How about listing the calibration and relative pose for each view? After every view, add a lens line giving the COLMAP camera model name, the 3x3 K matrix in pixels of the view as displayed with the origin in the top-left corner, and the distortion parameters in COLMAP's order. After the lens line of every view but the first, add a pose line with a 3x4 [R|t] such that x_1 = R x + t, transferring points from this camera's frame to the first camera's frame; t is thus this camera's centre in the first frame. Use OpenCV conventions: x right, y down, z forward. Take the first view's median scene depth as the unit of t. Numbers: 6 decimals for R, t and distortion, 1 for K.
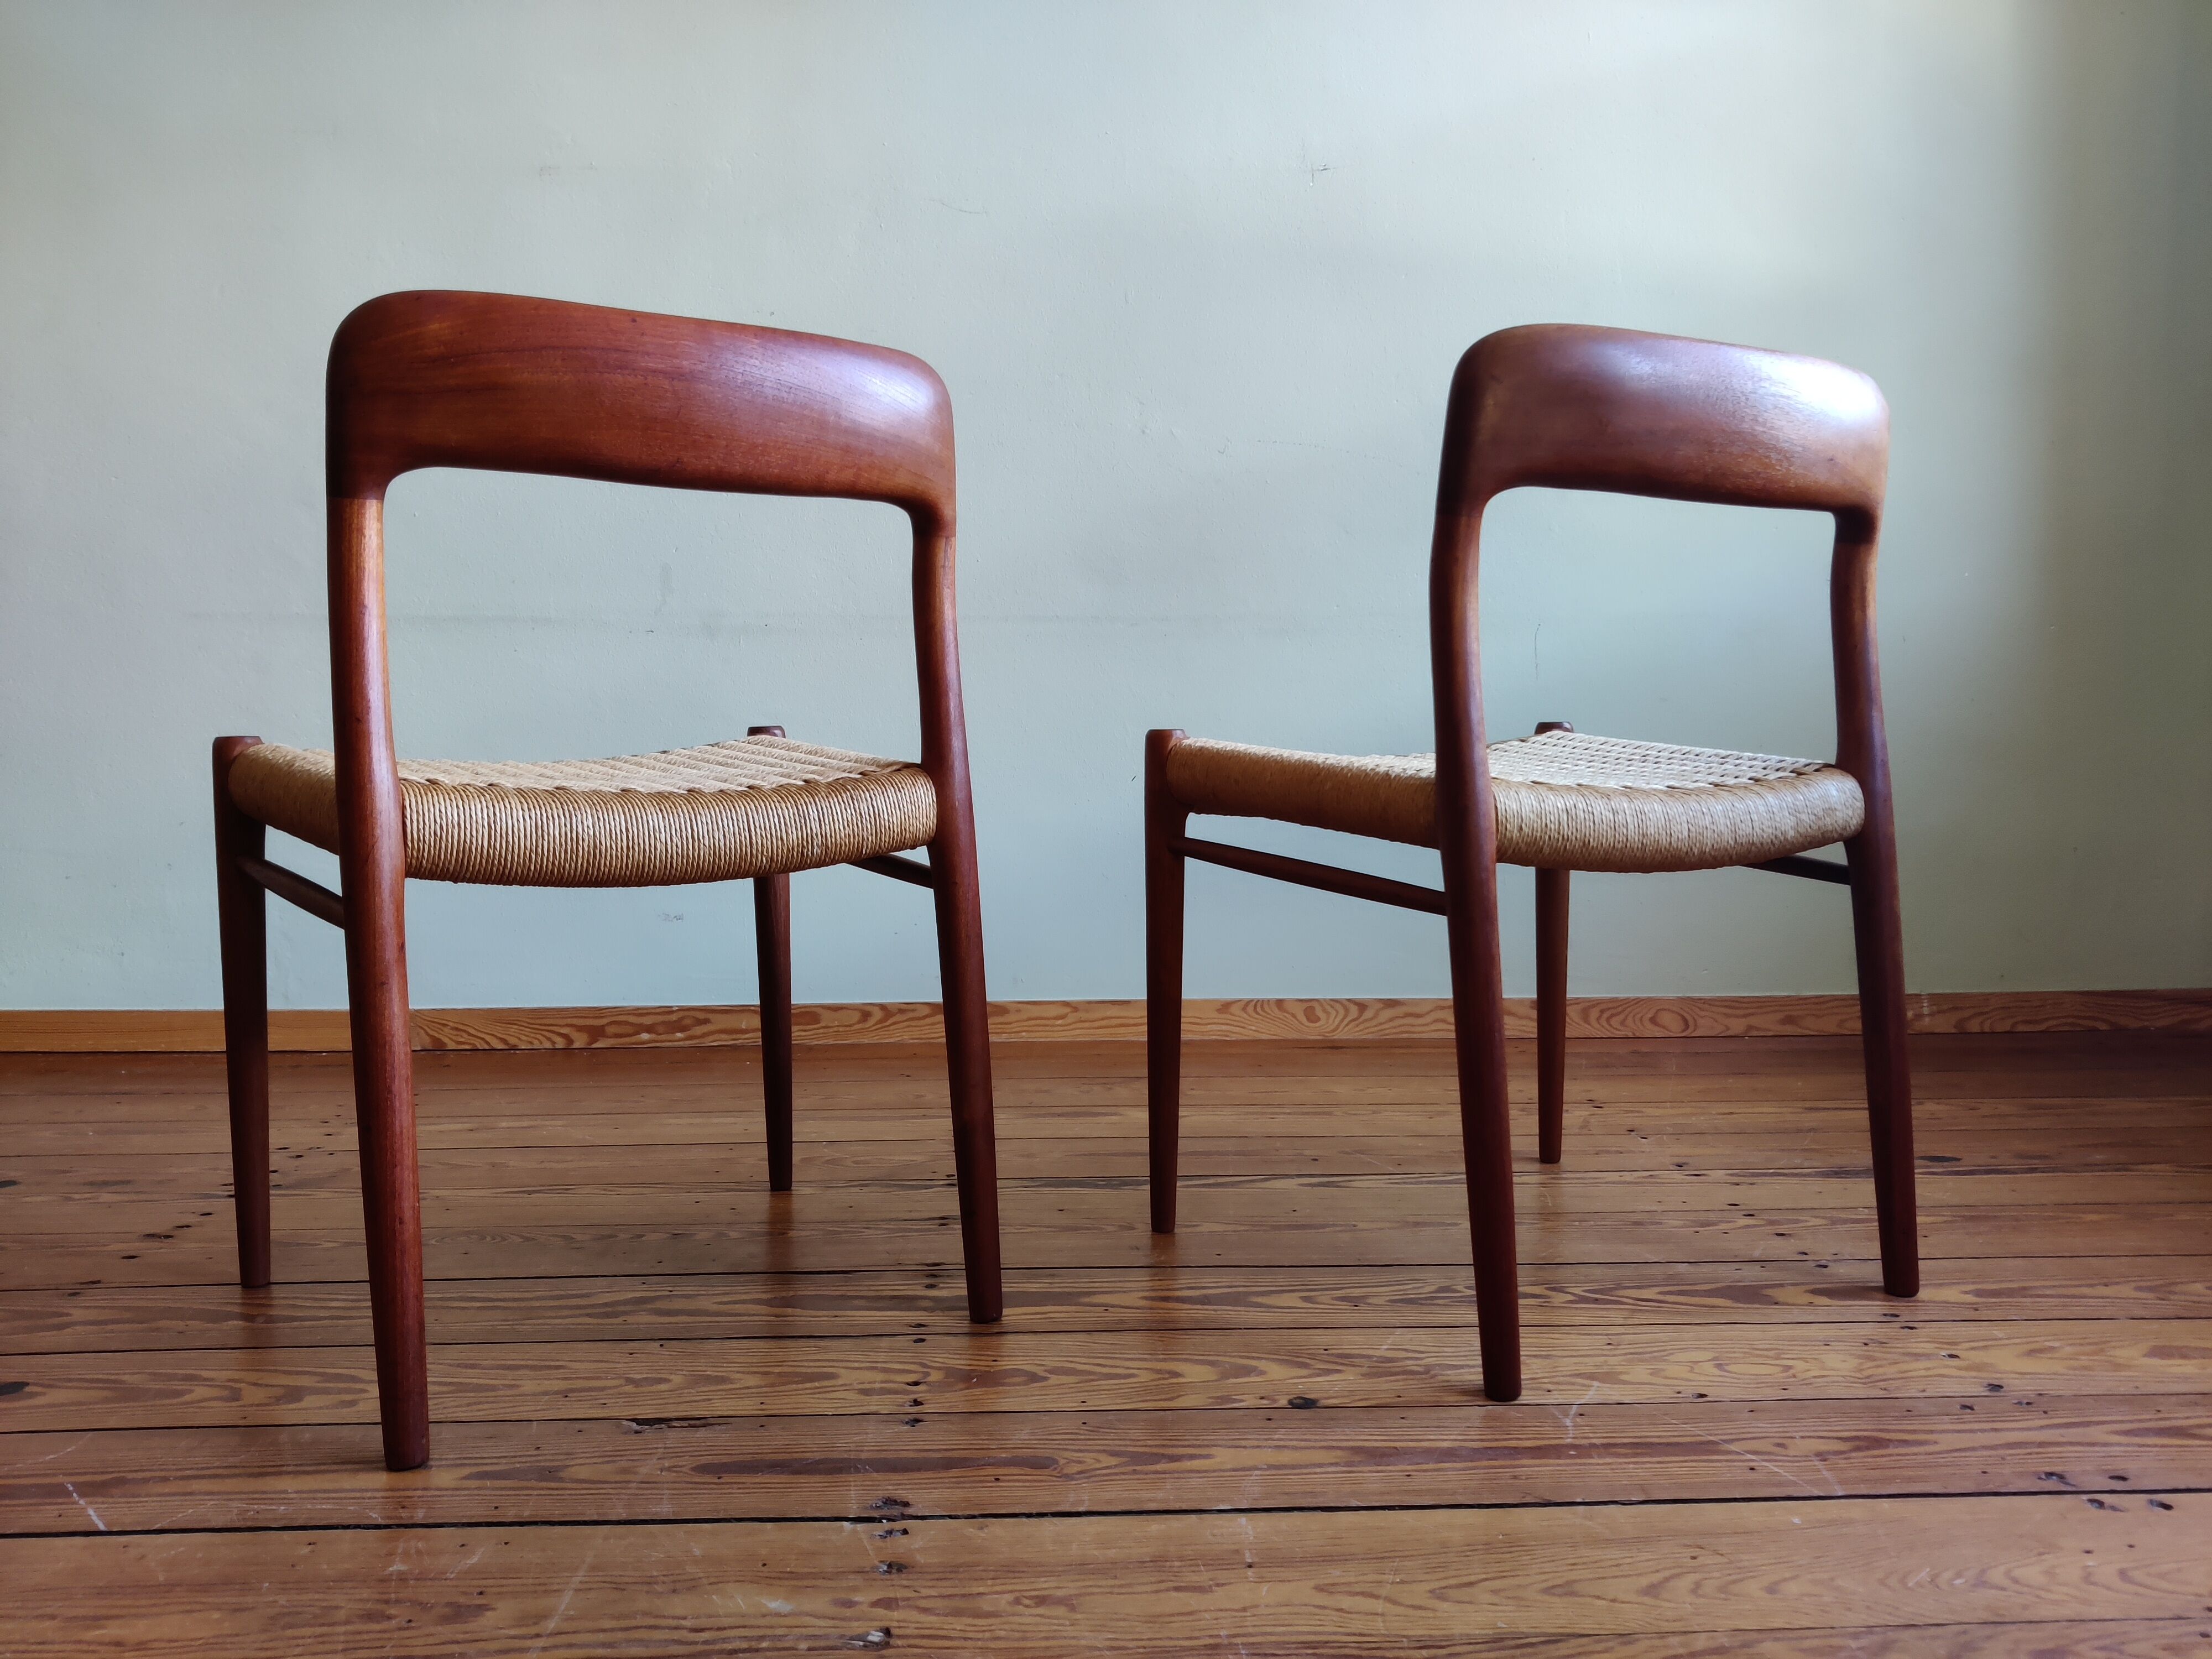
lens RADIAL K [[1661.0, 0, 1097.2], [0, 1661.0, 790.1], [0, 0, 1]] dist [-0.027362, 0.018040]
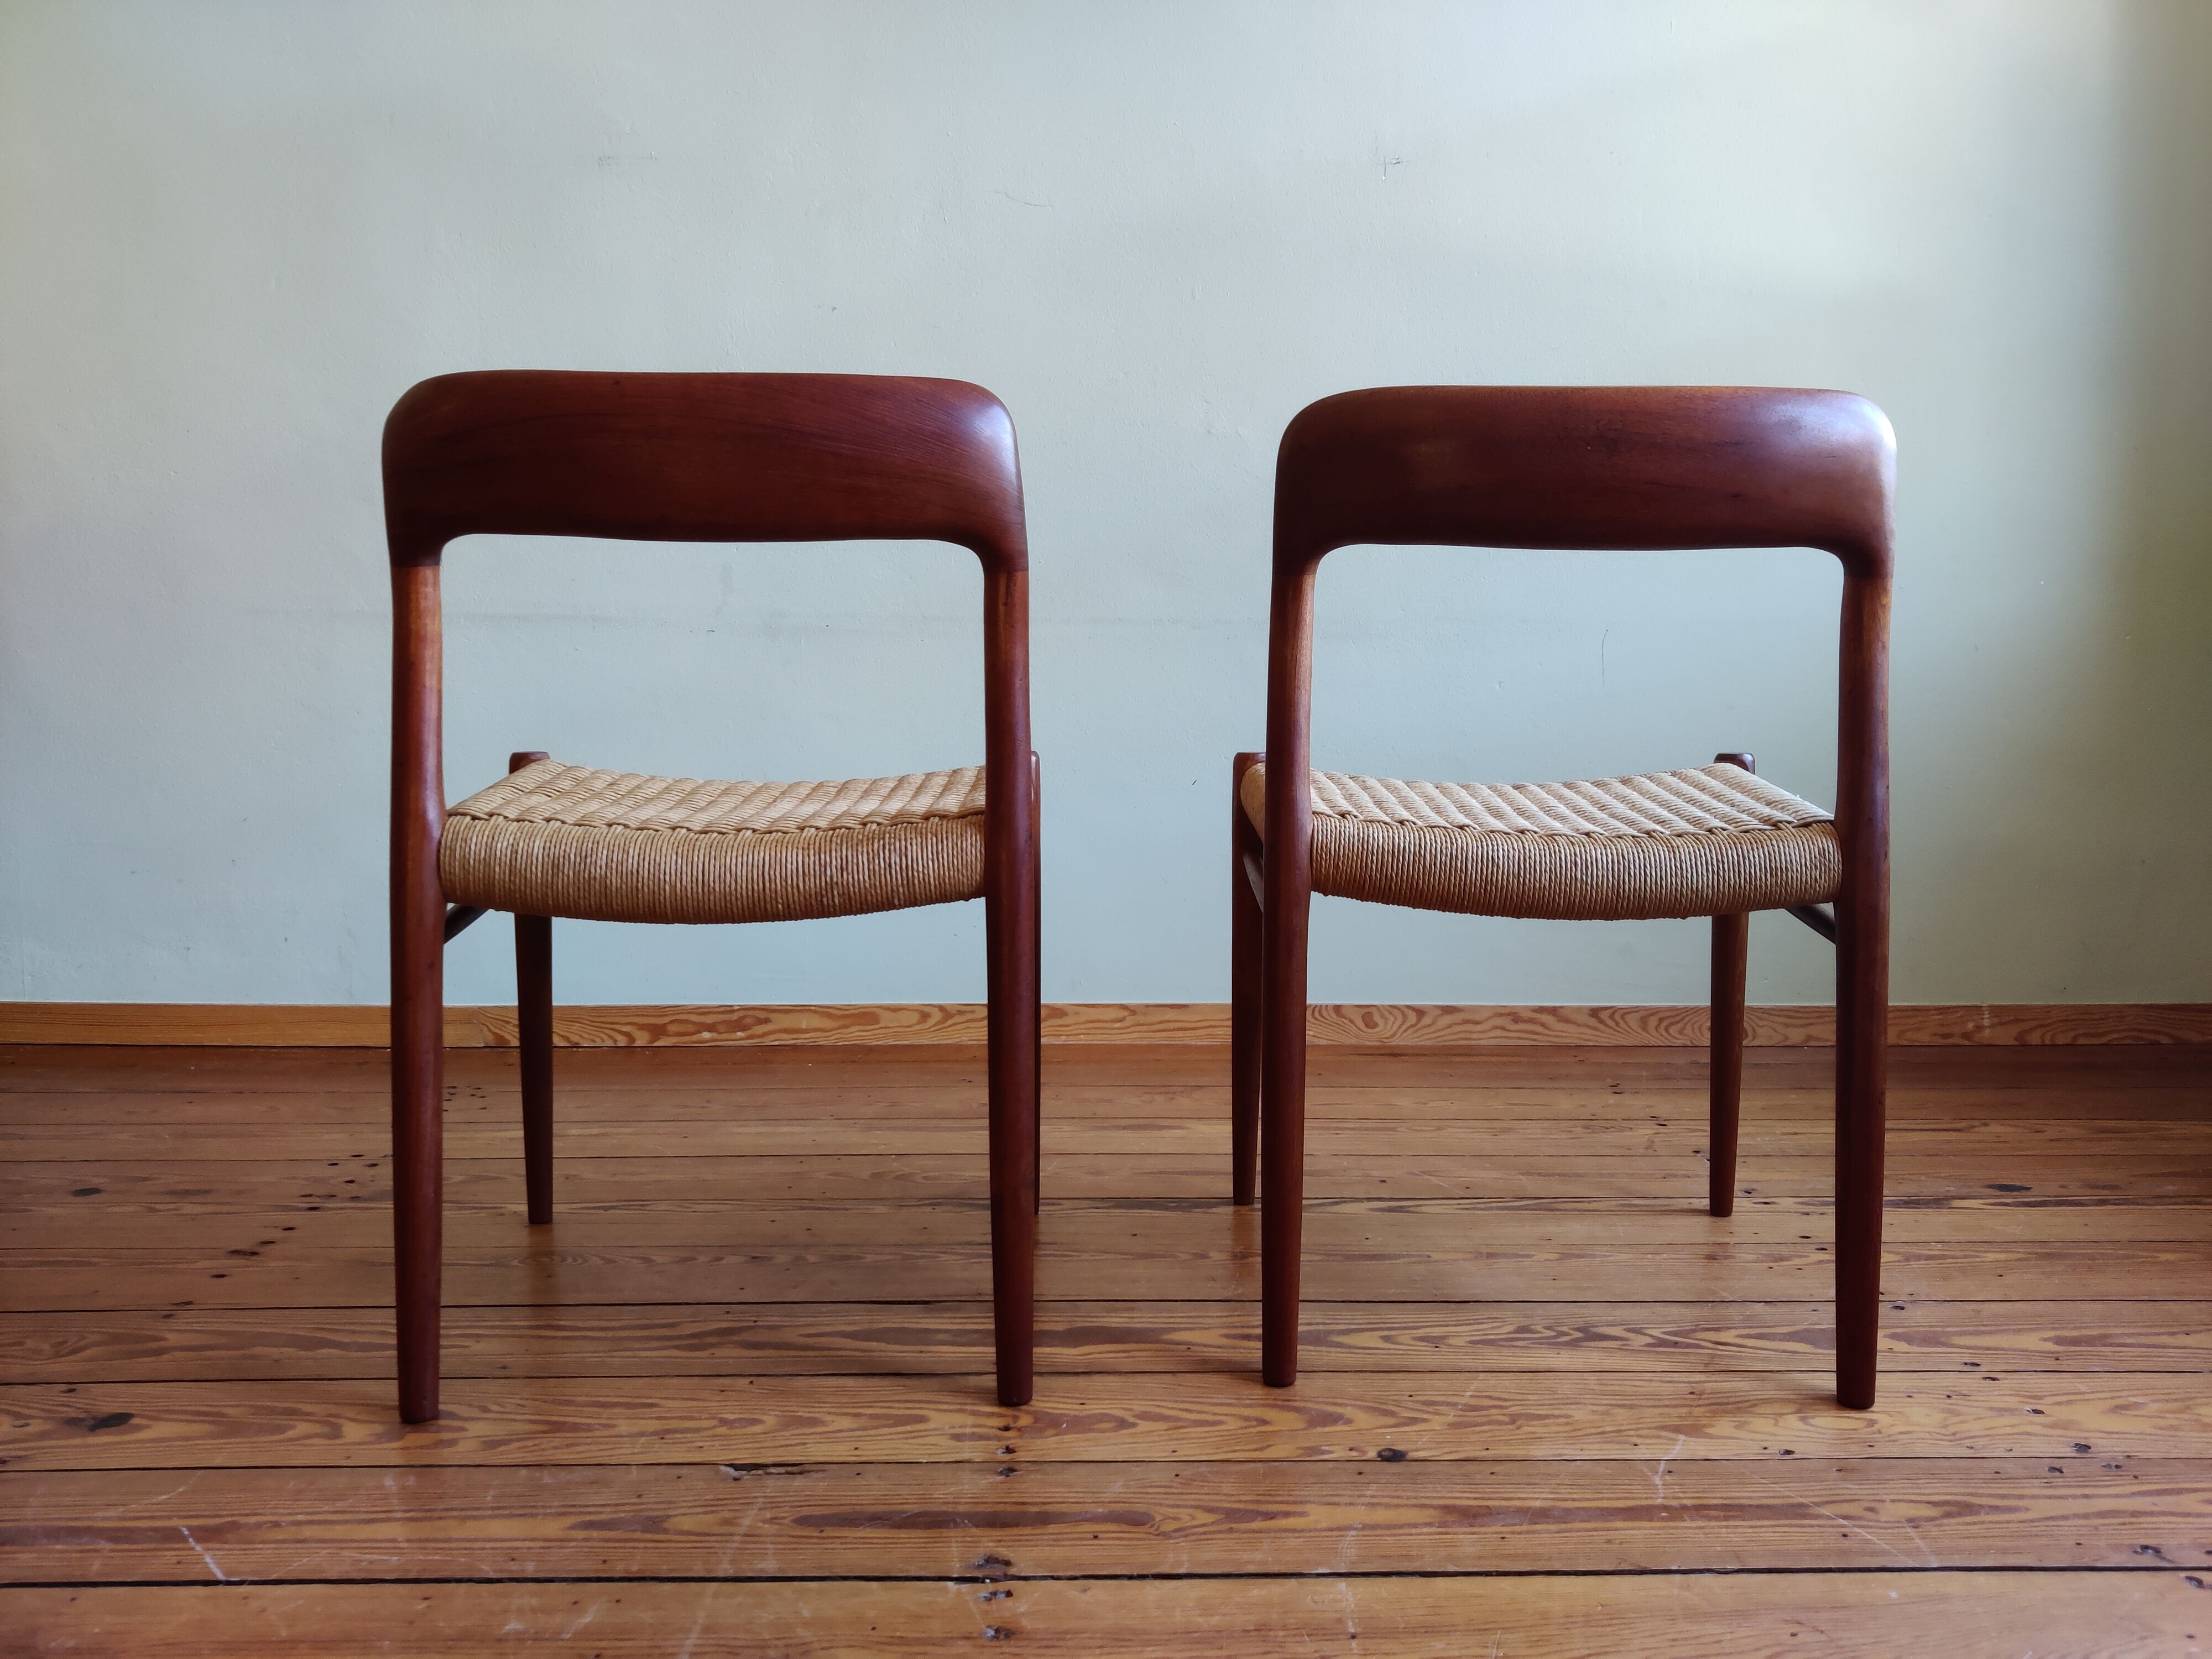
lens RADIAL K [[1661.0, 0, 1099.8], [0, 1661.0, 816.7], [0, 0, 1]] dist [-0.027362, 0.018040]
pose [[0.999859, 0.010051, -0.013464, -0.040468], [-0.009462, 0.999025, 0.043130, -0.055299], [0.013884, -0.042997, 0.998979, 0.008062]]
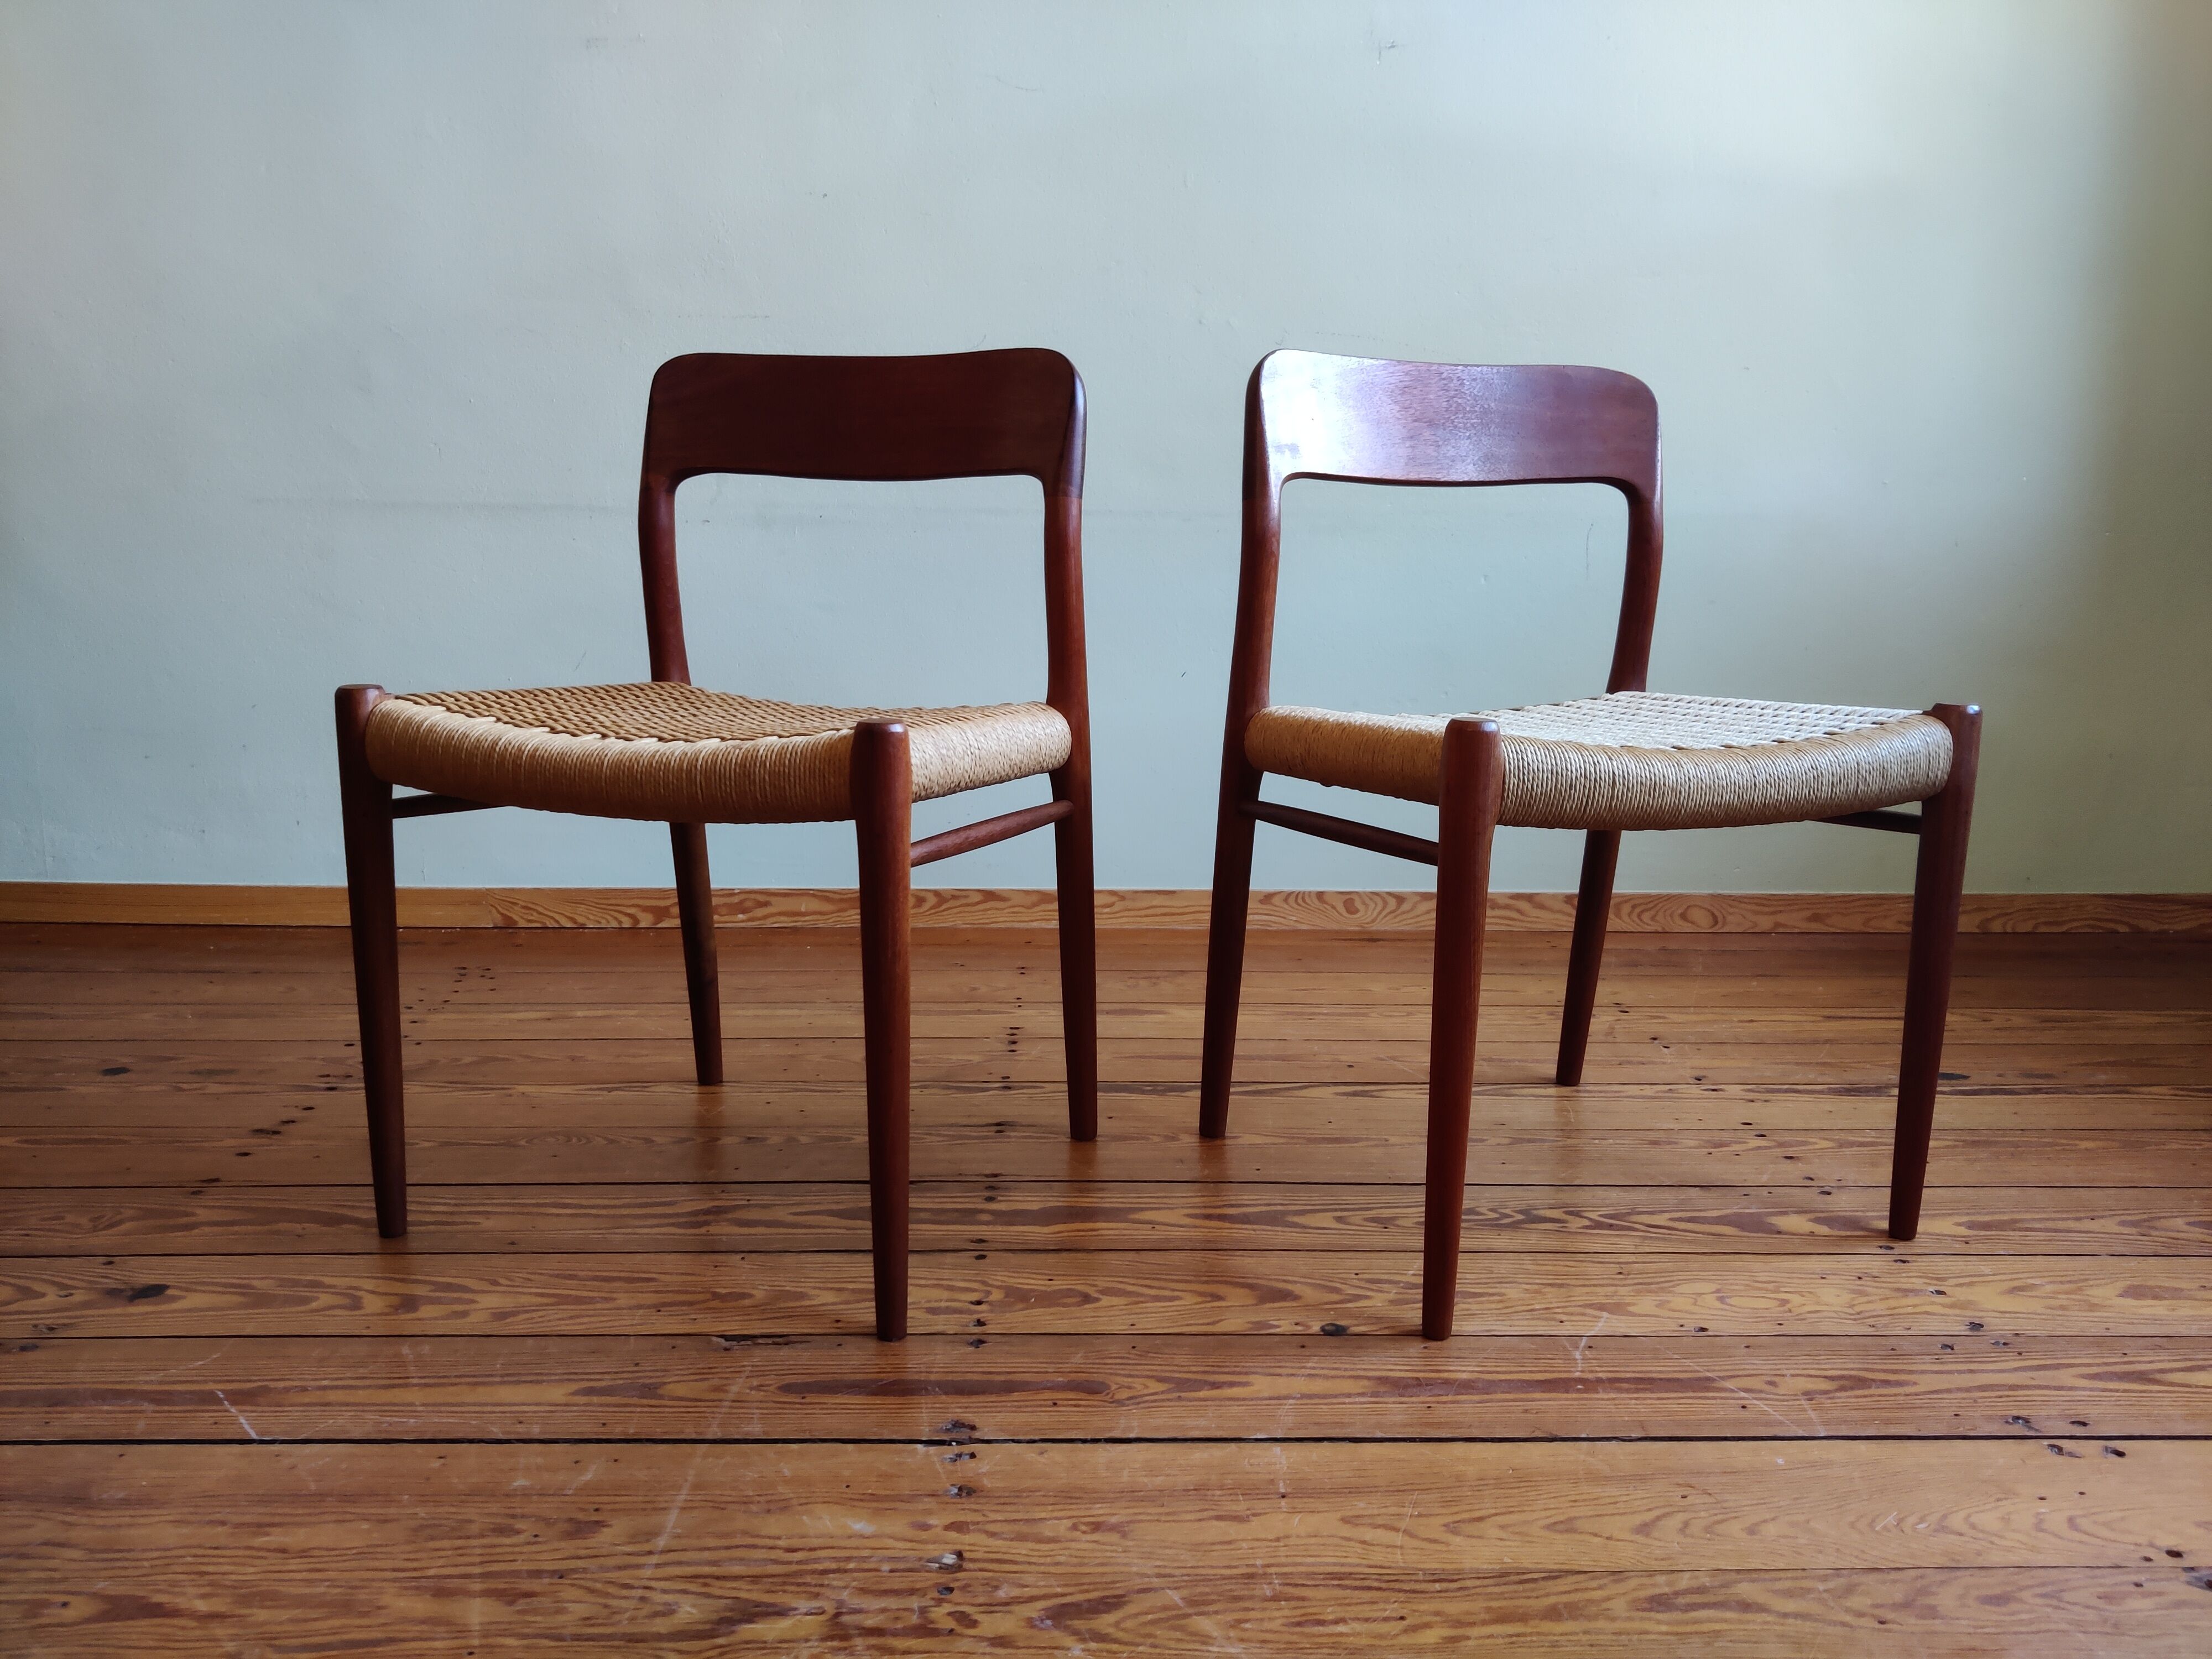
lens RADIAL K [[1661.0, 0, 1114.8], [0, 1661.0, 821.2], [0, 0, 1]] dist [-0.027362, 0.018040]
pose [[0.999787, 0.016466, -0.012408, -0.010962], [-0.014719, 0.991443, 0.129710, -0.092959], [0.014438, -0.129500, 0.991474, -0.035325]]
